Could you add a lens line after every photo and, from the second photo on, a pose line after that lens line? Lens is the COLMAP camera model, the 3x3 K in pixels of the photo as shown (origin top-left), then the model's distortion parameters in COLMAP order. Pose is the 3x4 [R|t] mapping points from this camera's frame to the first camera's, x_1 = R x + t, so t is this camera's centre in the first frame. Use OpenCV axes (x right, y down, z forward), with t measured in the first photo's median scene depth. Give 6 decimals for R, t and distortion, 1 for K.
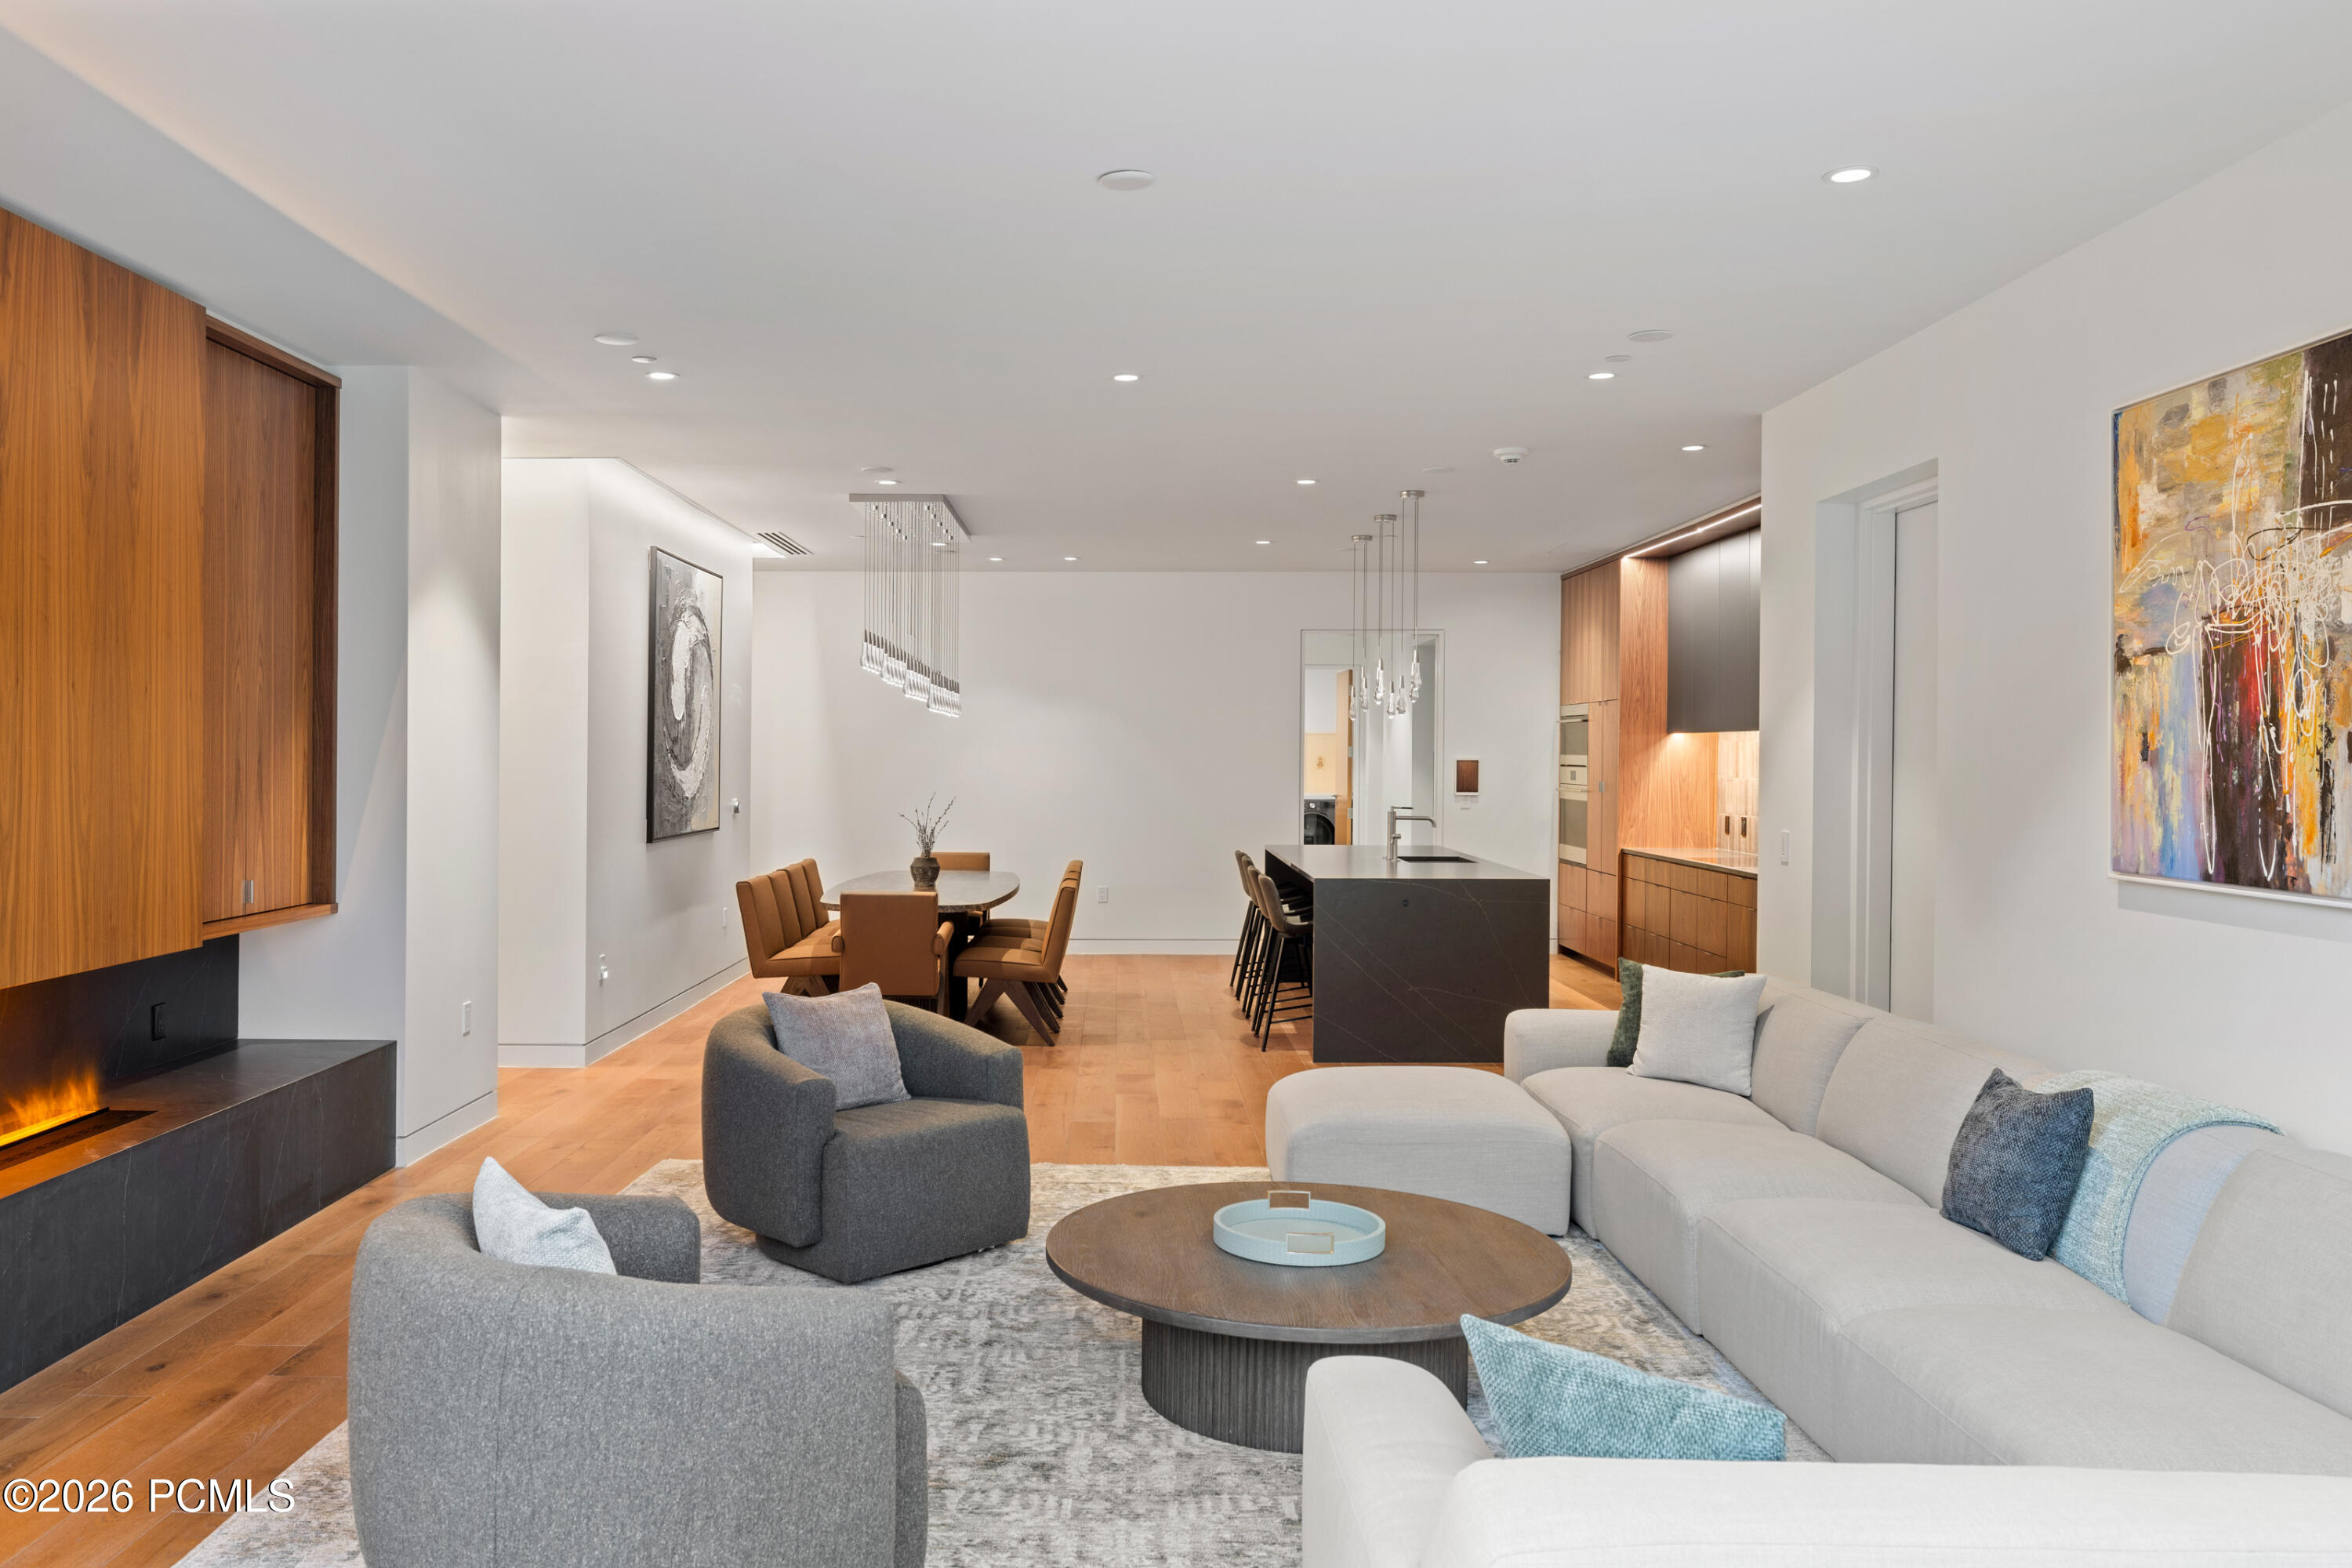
lens RADIAL K [[1766.4, 0, 1174.9], [0, 1766.4, 778.7], [0, 0, 1]] dist [-0.005863, 0.010243]
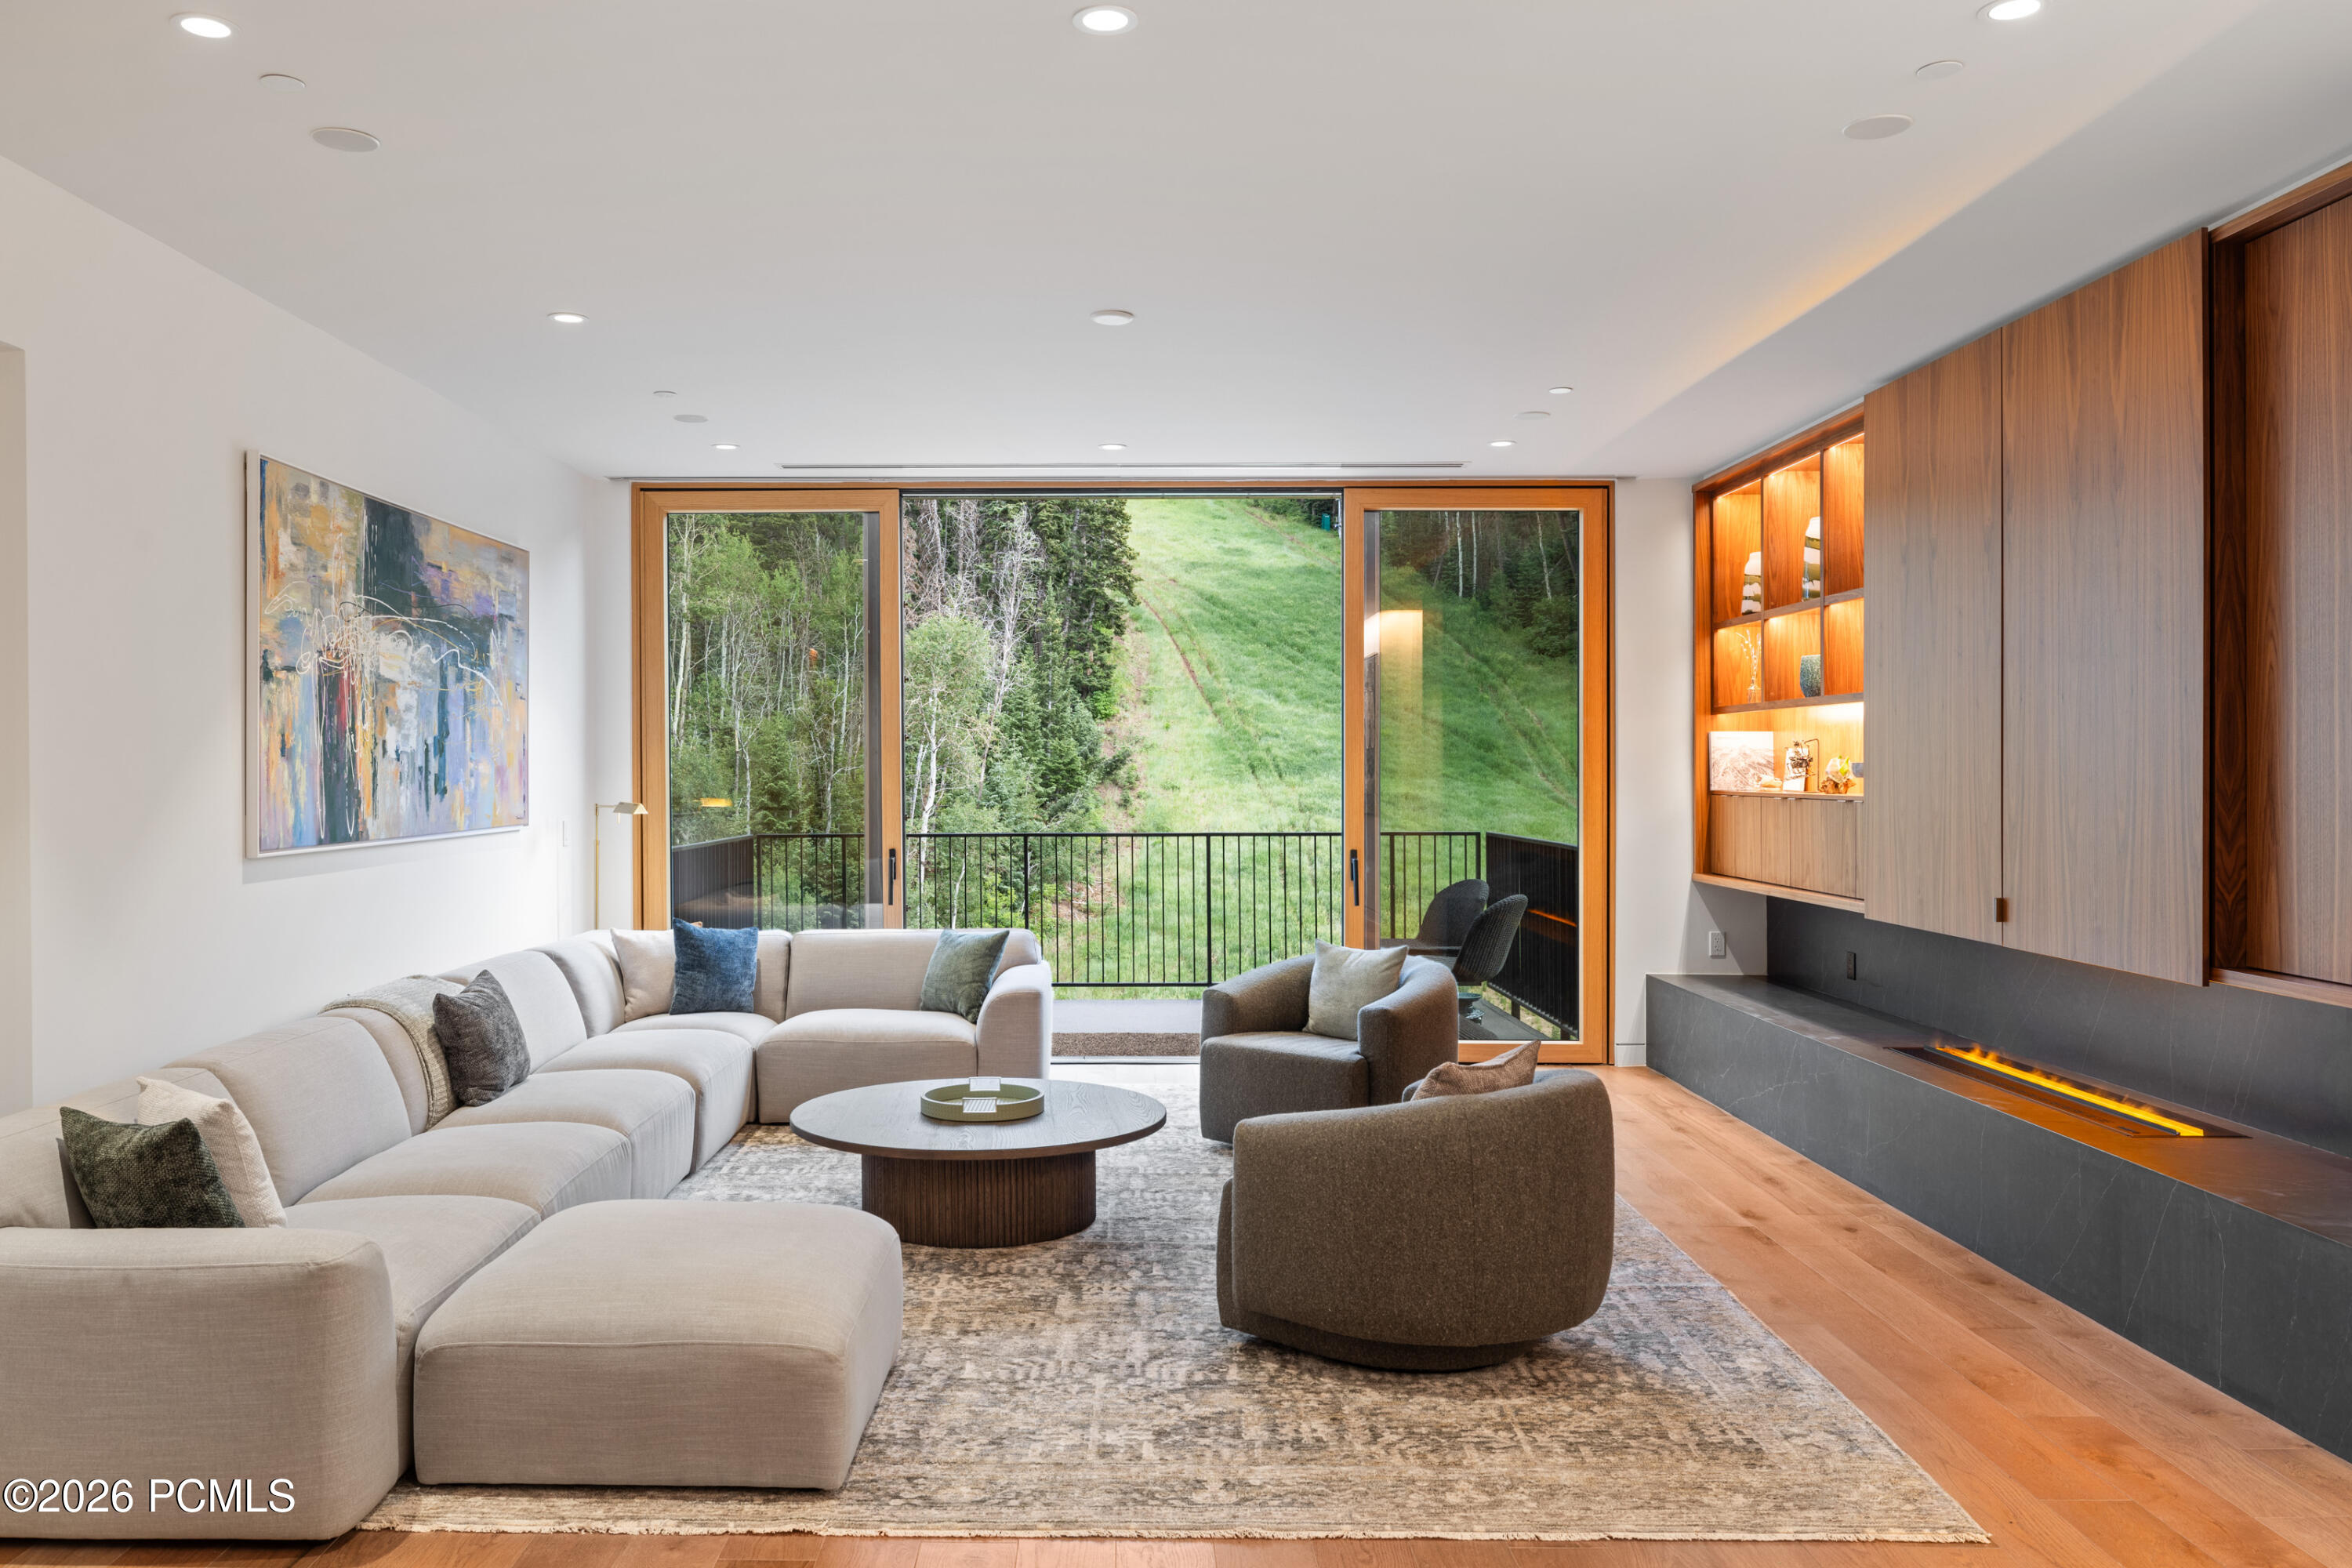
lens RADIAL K [[1766.4, 0, 1082.7], [0, 1766.4, 765.8], [0, 0, 1]] dist [-0.005863, 0.010243]
pose [[-0.998688, -0.004361, 0.051026, -0.072853], [-0.003712, 0.999911, 0.012804, -0.021918], [-0.051077, 0.012598, -0.998615, 2.252766]]
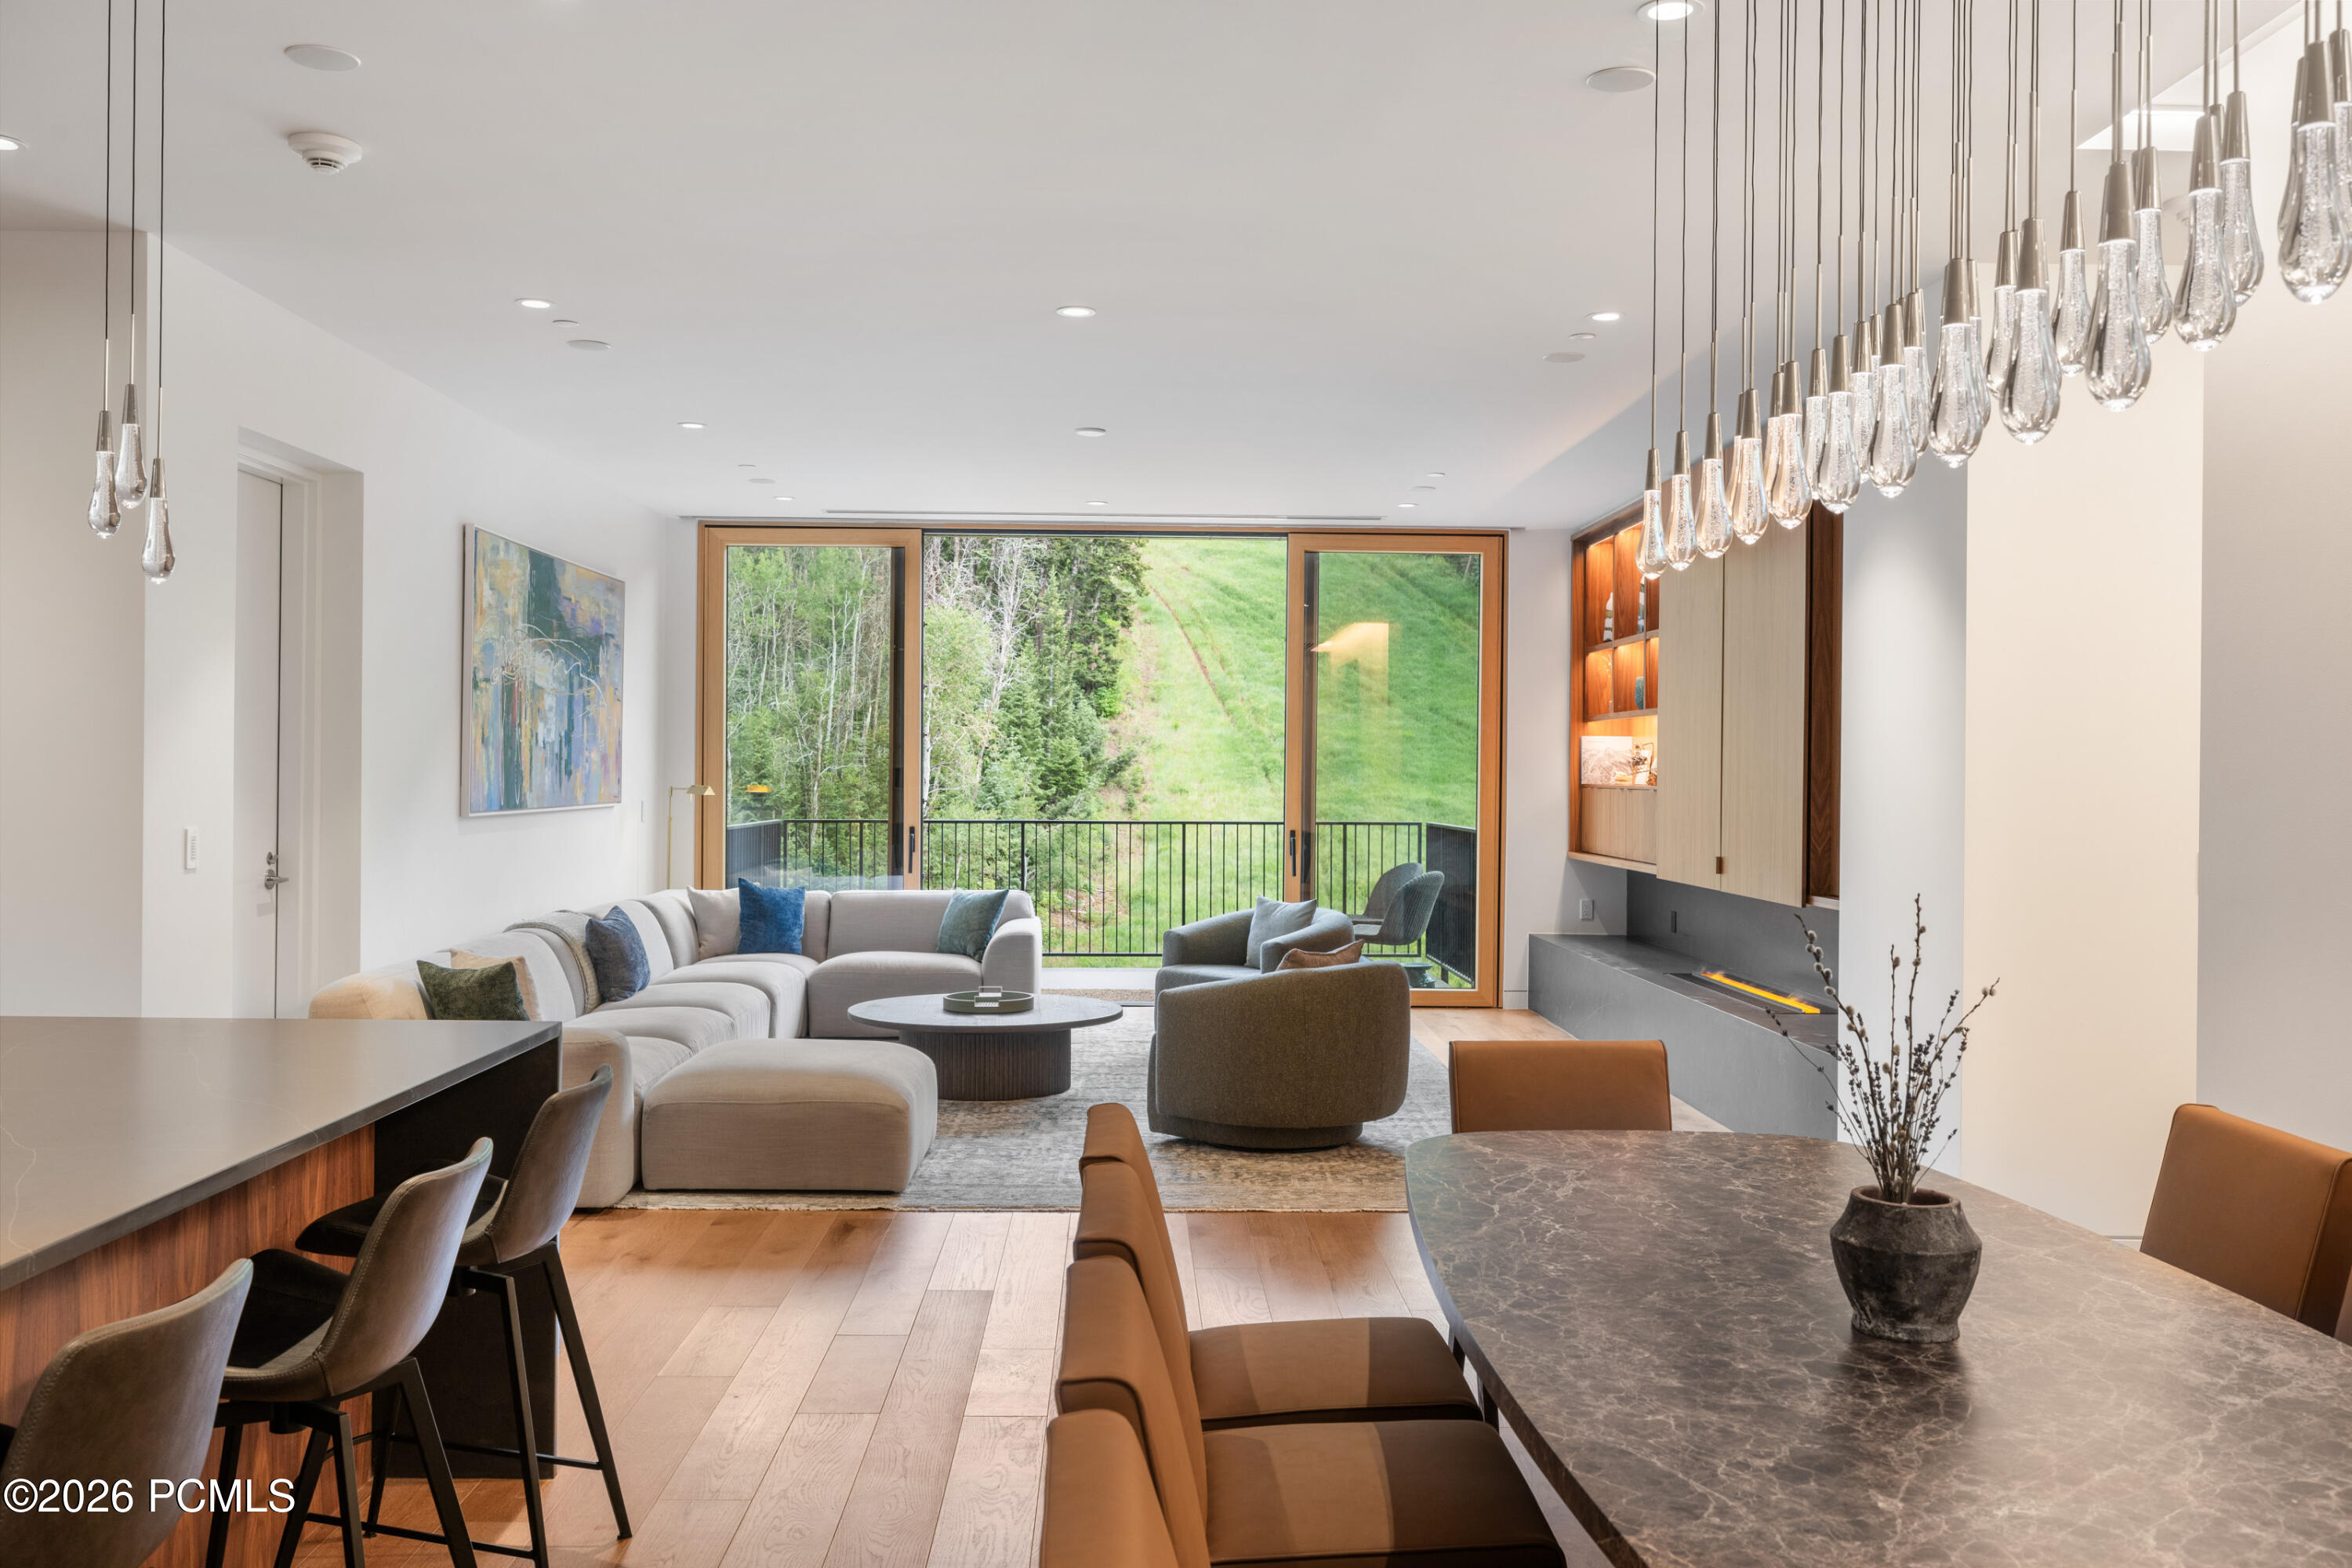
lens RADIAL K [[1928.2, 0, 1152.6], [0, 1928.2, 764.8], [0, 0, 1]] dist [-0.010728, -0.000369]
pose [[-0.999764, -0.013496, 0.017047, -0.130093], [-0.013311, 0.999852, 0.010904, -0.019163], [-0.017192, 0.010674, -0.999795, 2.908114]]
